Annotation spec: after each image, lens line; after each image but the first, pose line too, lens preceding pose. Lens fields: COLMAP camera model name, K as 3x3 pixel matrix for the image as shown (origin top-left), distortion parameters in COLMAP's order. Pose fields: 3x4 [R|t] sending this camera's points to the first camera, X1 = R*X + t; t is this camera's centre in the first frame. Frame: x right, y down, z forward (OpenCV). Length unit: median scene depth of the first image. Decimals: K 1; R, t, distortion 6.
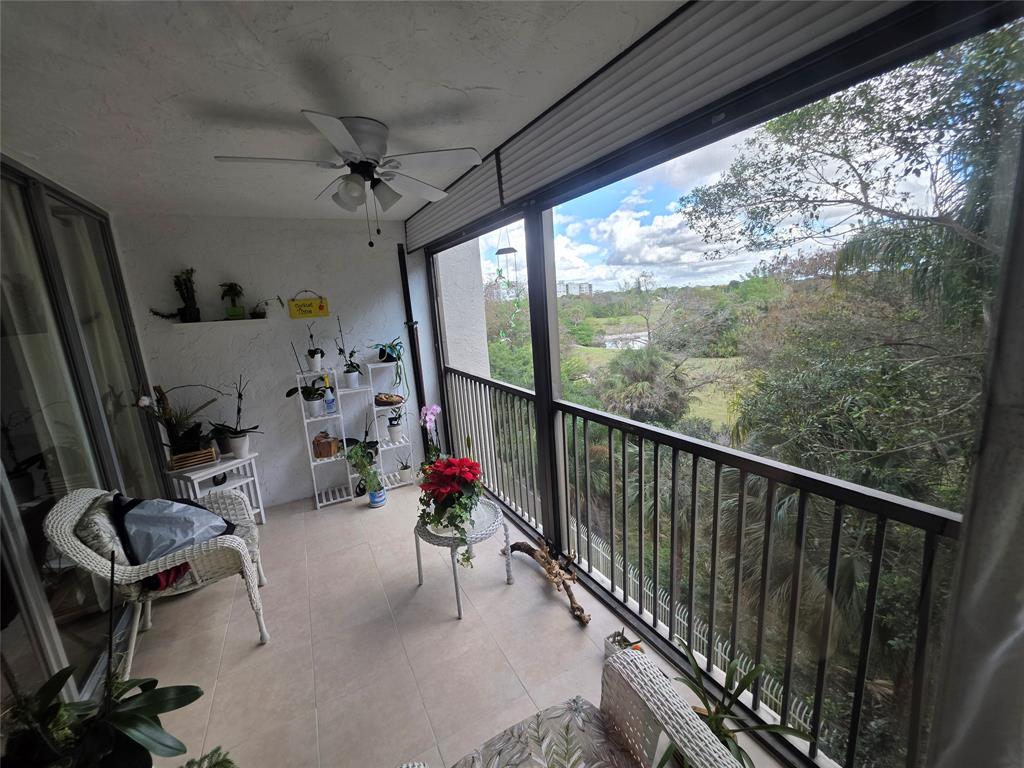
lens RADIAL K [[412.1, 0, 511.9], [0, 412.1, 378.7], [0, 0, 1]] dist [-0.001647, 0.000905]
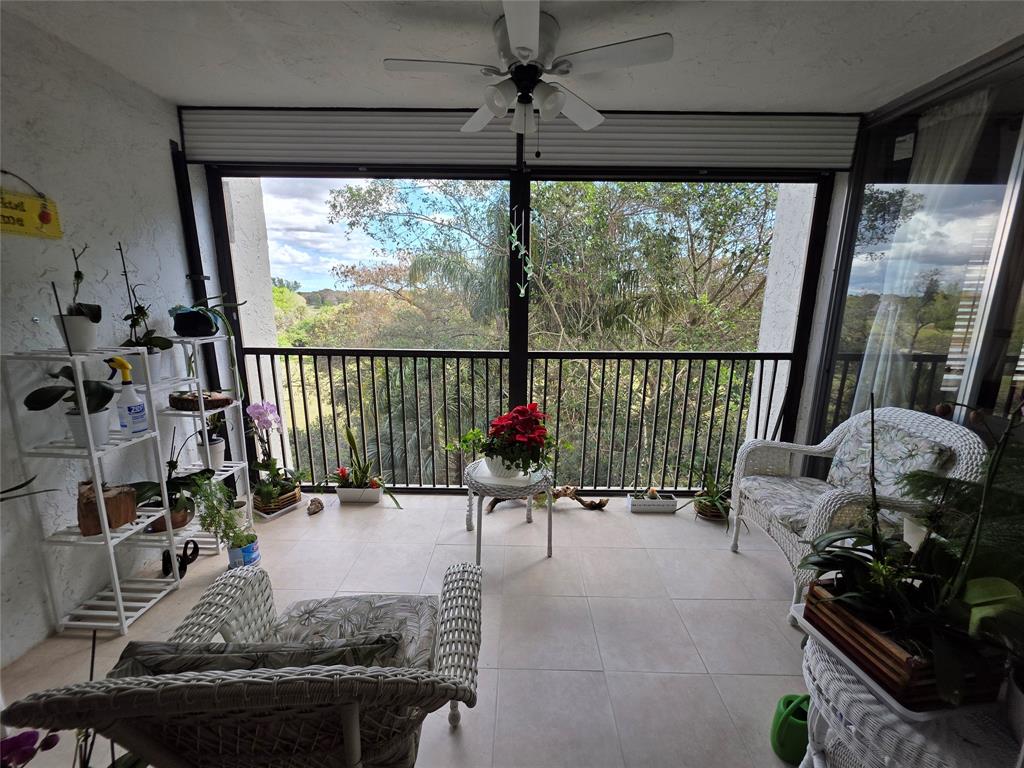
lens RADIAL K [[412.1, 0, 511.9], [0, 412.1, 378.7], [0, 0, 1]] dist [-0.001647, 0.000905]
pose [[0.479764, -0.103853, 0.871229, -0.632559], [0.122593, 0.991164, 0.050640, 0.046837], [-0.868791, 0.082511, 0.488257, 0.333769]]
